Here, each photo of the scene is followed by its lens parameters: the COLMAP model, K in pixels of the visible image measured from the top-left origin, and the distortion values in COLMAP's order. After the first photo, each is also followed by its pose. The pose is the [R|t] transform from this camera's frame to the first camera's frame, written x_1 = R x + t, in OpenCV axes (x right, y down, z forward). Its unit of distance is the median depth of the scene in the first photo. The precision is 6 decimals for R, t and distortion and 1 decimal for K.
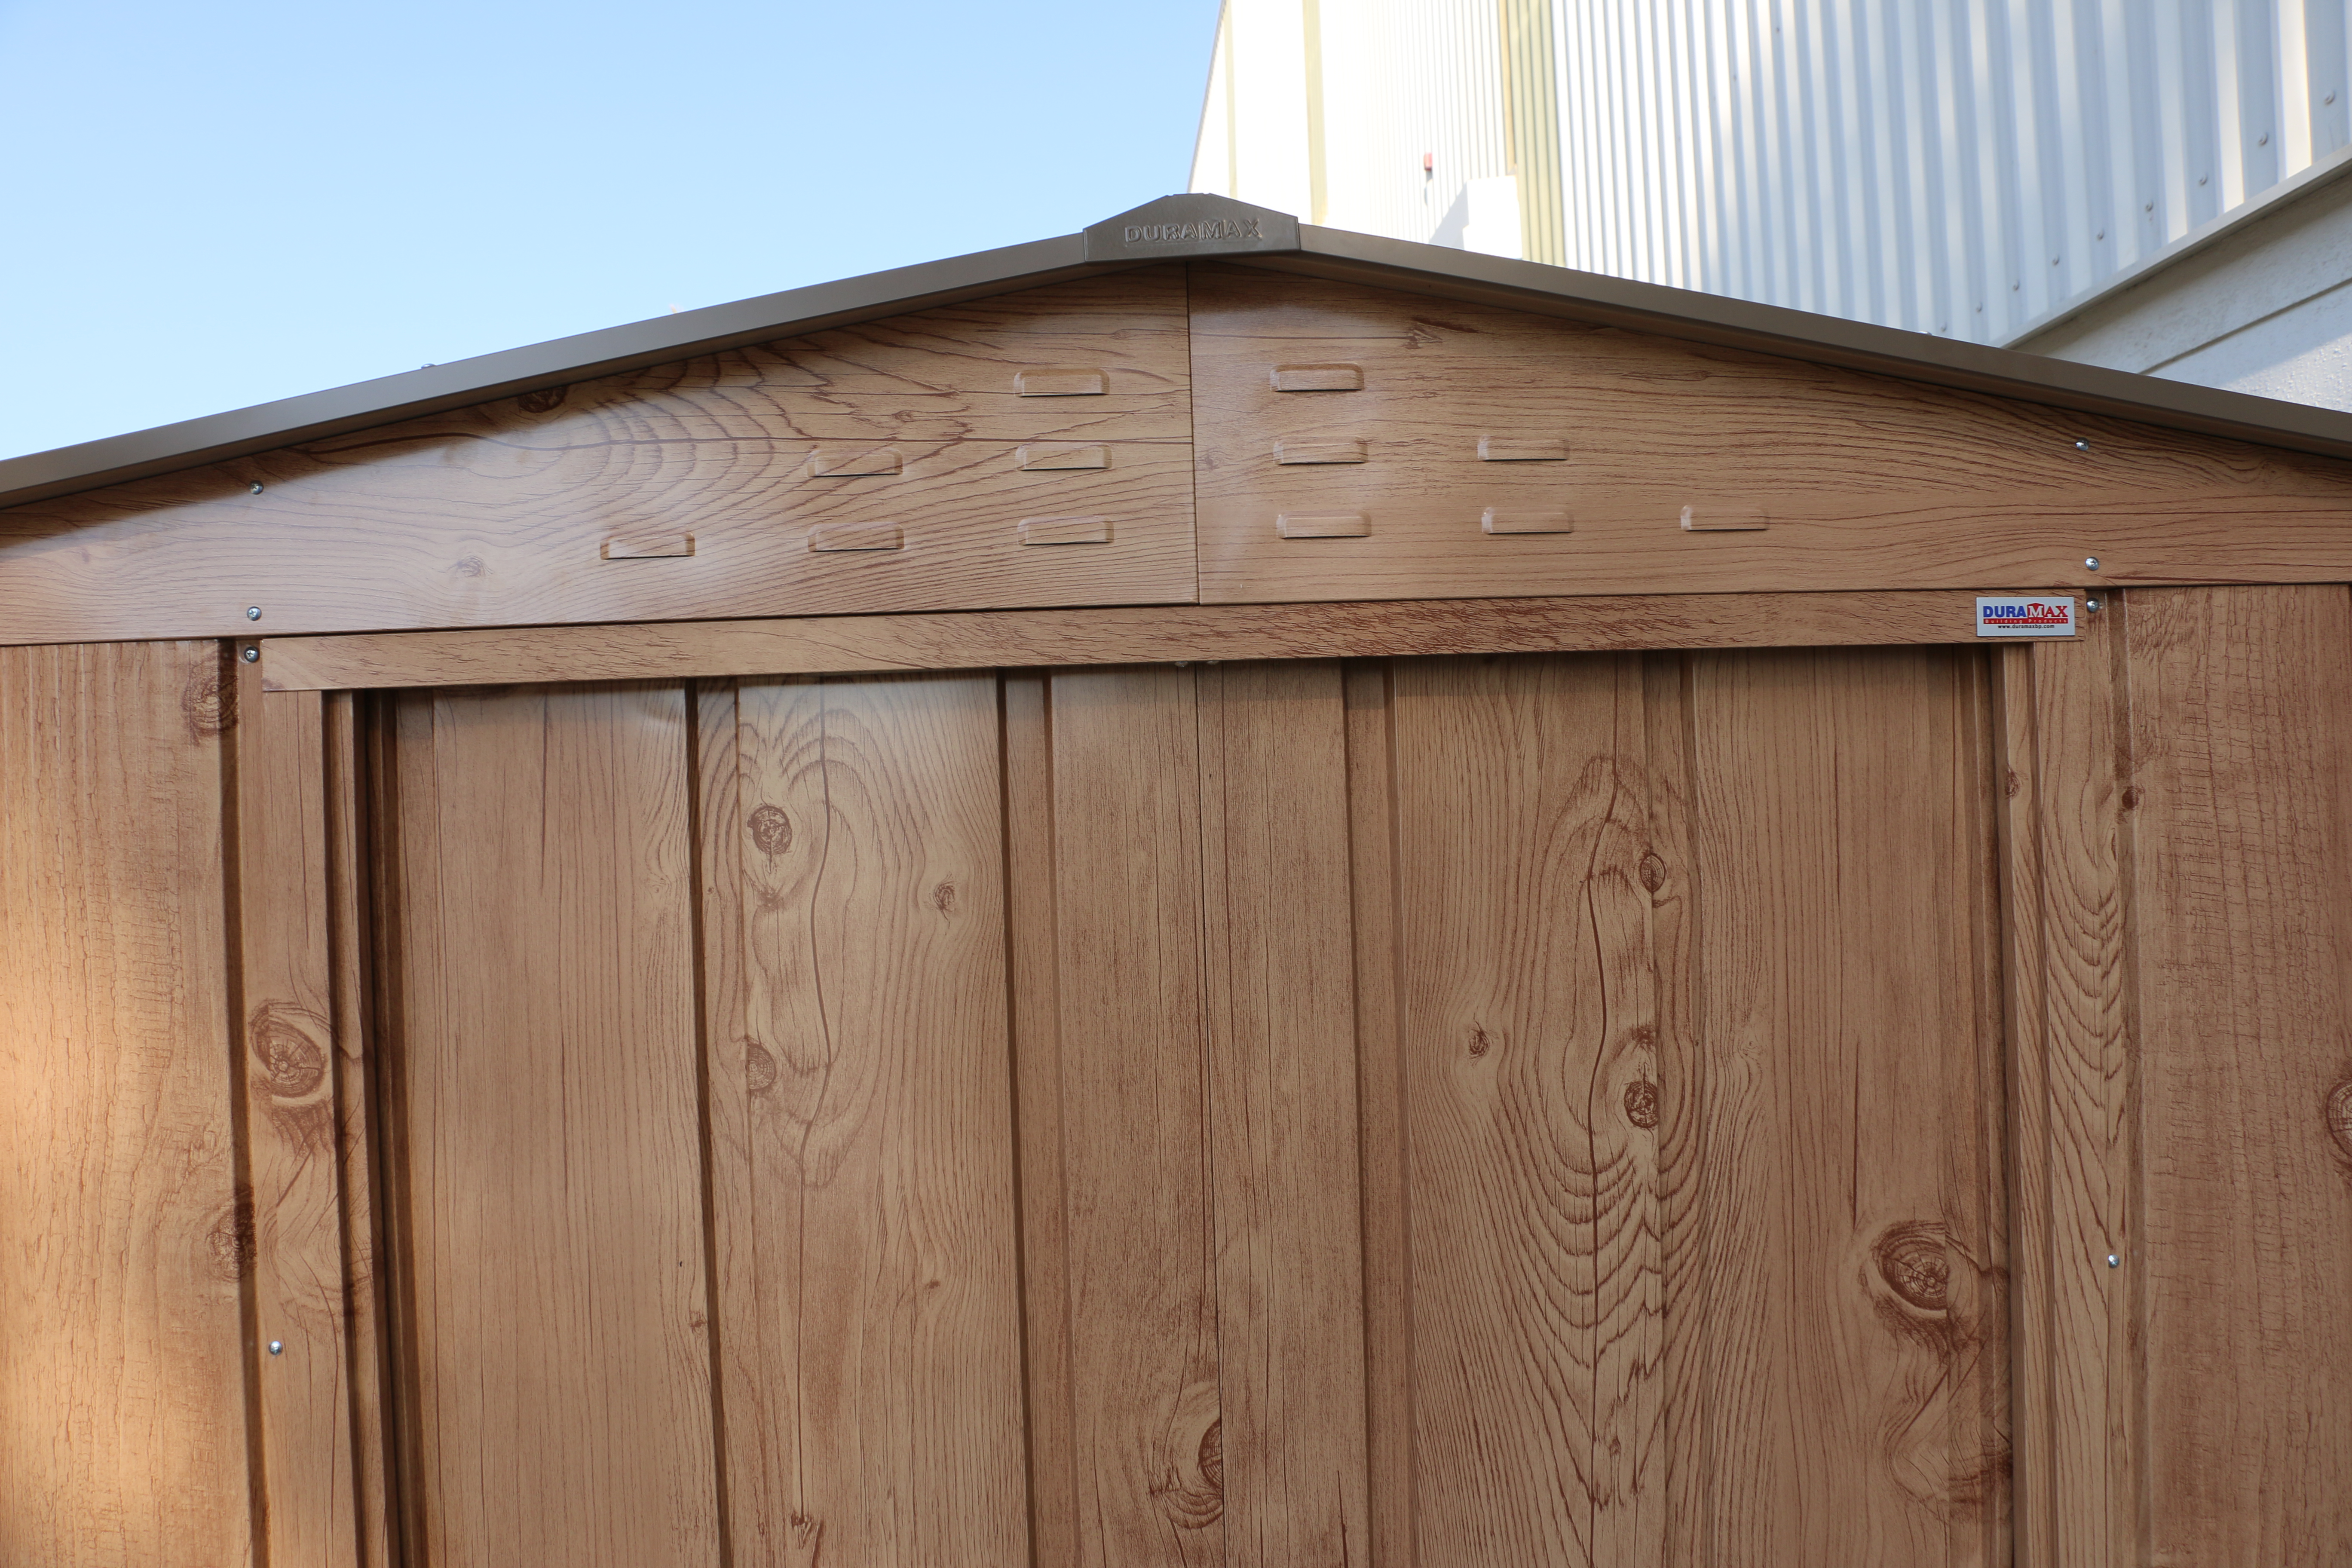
lens RADIAL K [[1905.5, 0, 1176.0], [0, 1905.5, 784.0], [0, 0, 1]] dist [-0.189160, 0.148328]
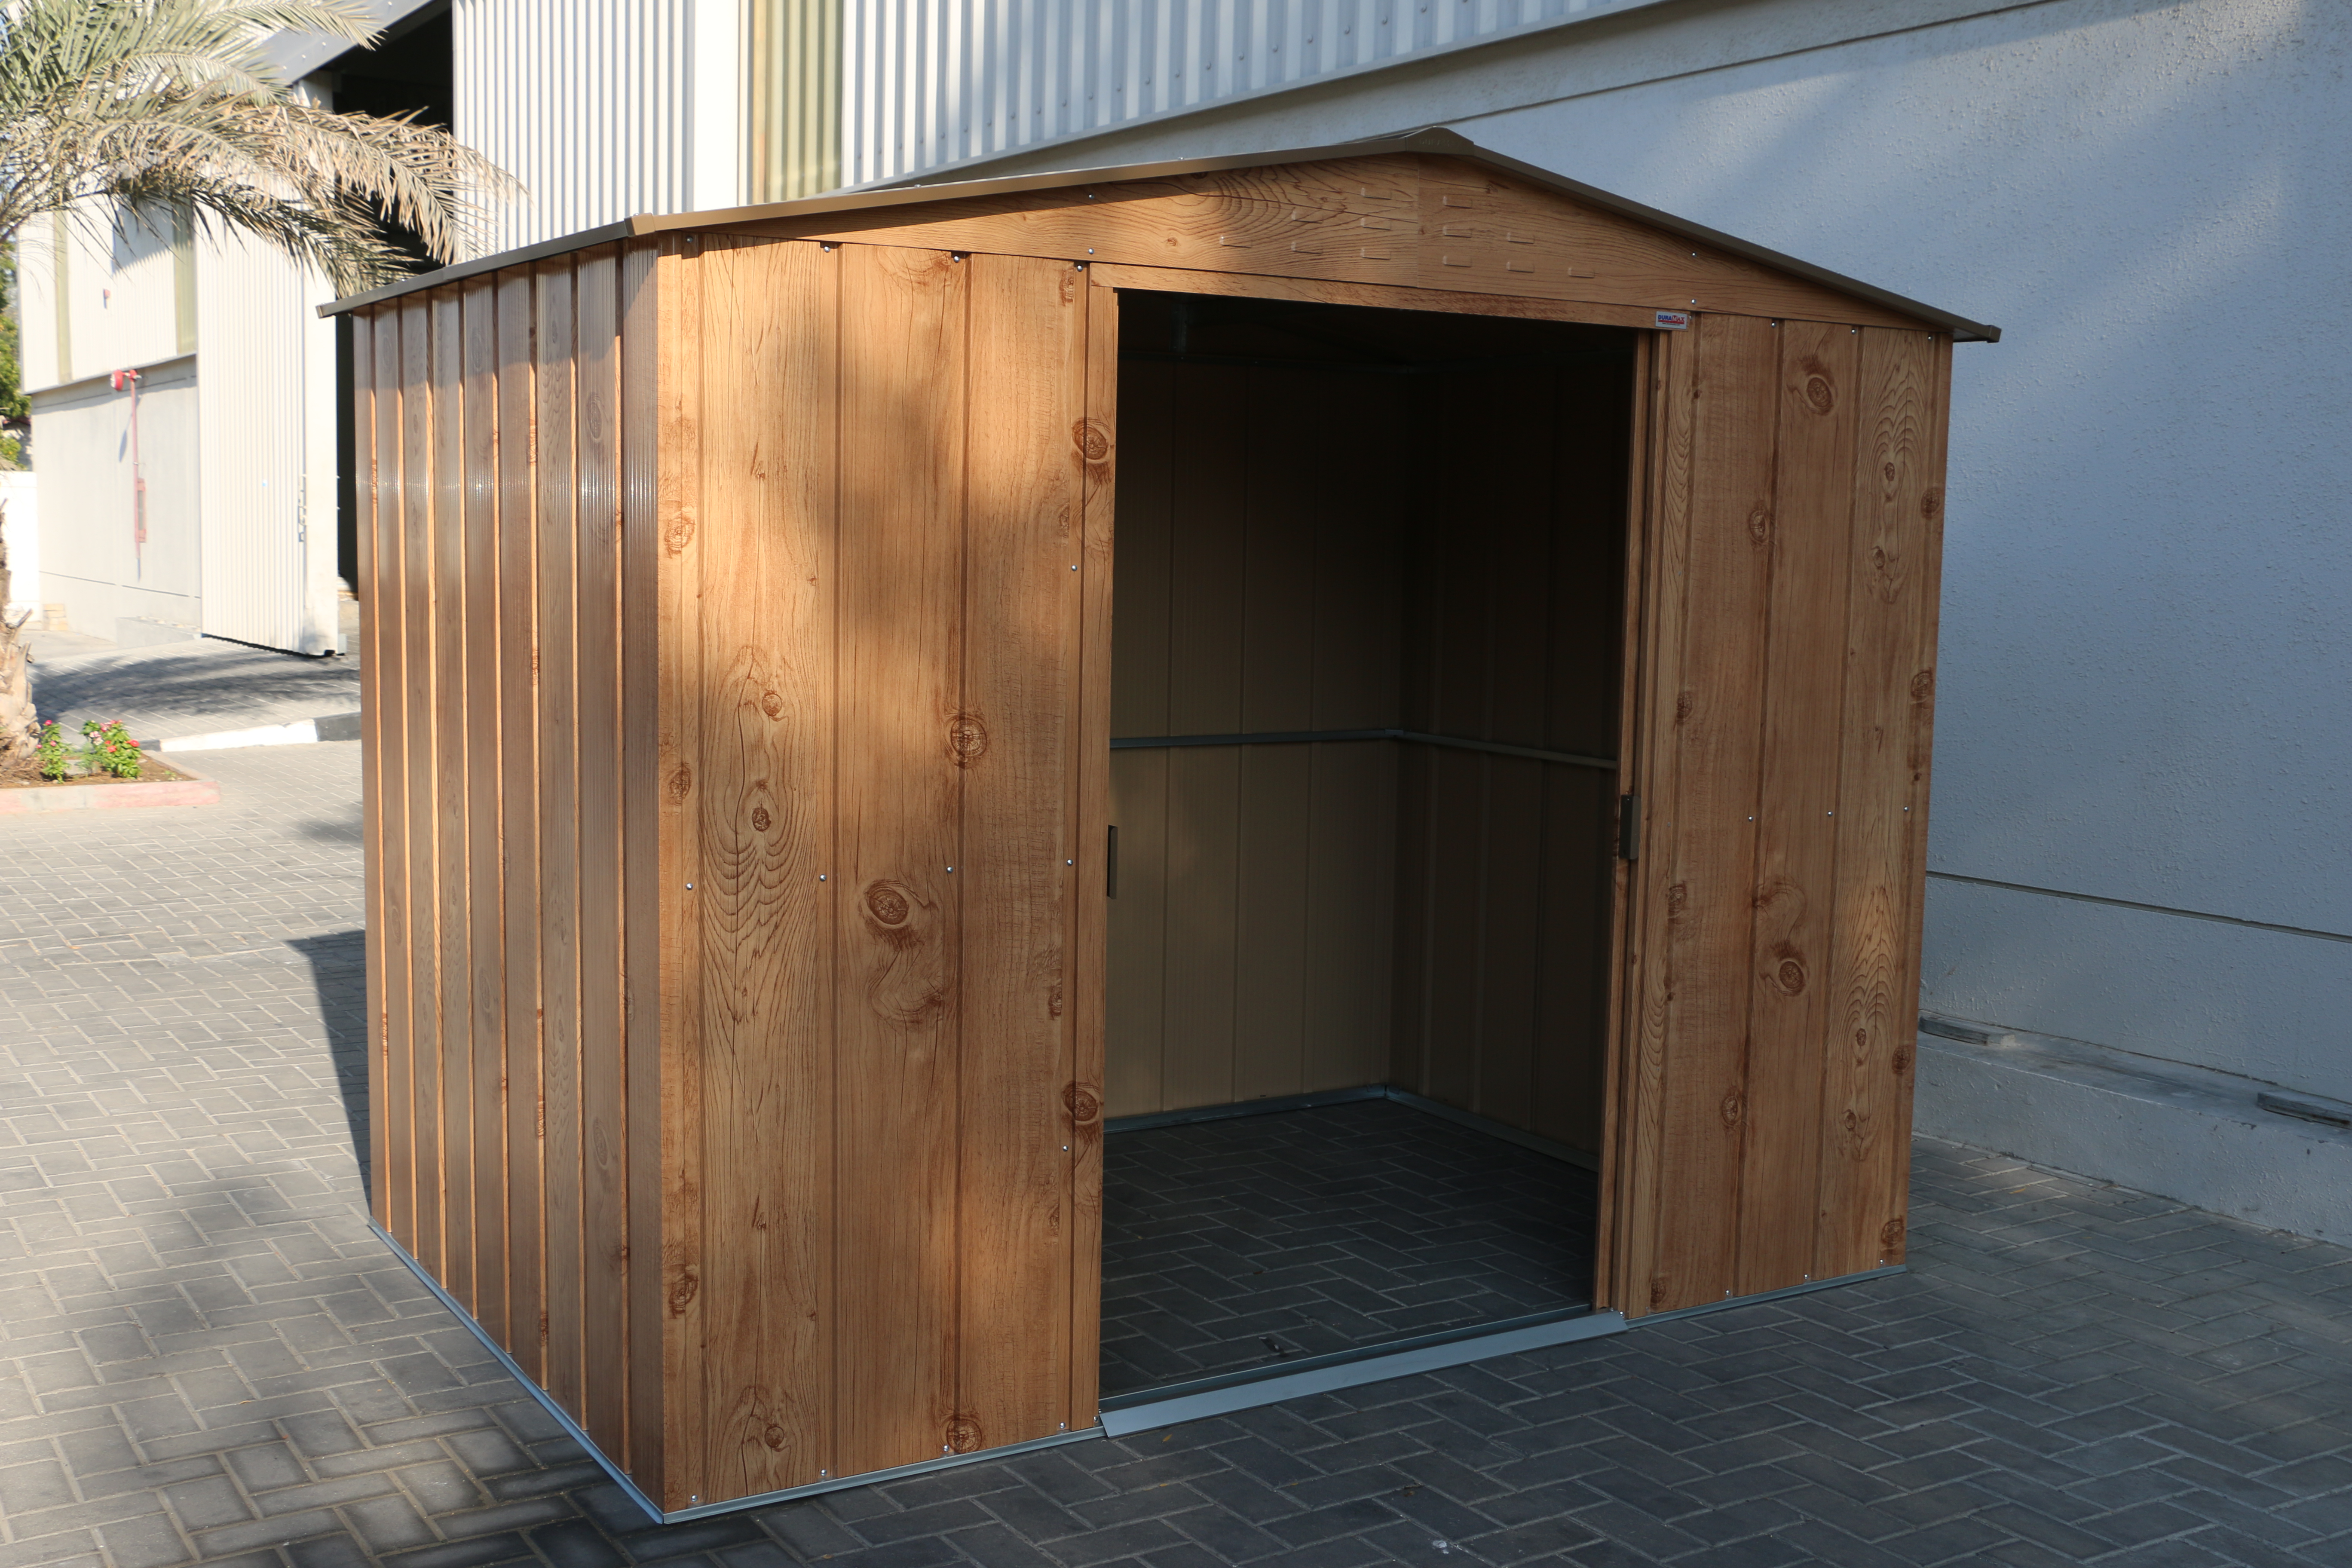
lens RADIAL K [[2511.9, 0, 1176.0], [0, 2511.9, 784.0], [0, 0, 1]] dist [-0.024562, -0.009970]
pose [[0.878737, 0.001781, 0.477303, -1.897170], [-0.063576, 0.991519, 0.113347, 0.207503], [-0.473053, -0.129948, 0.871398, -1.896143]]
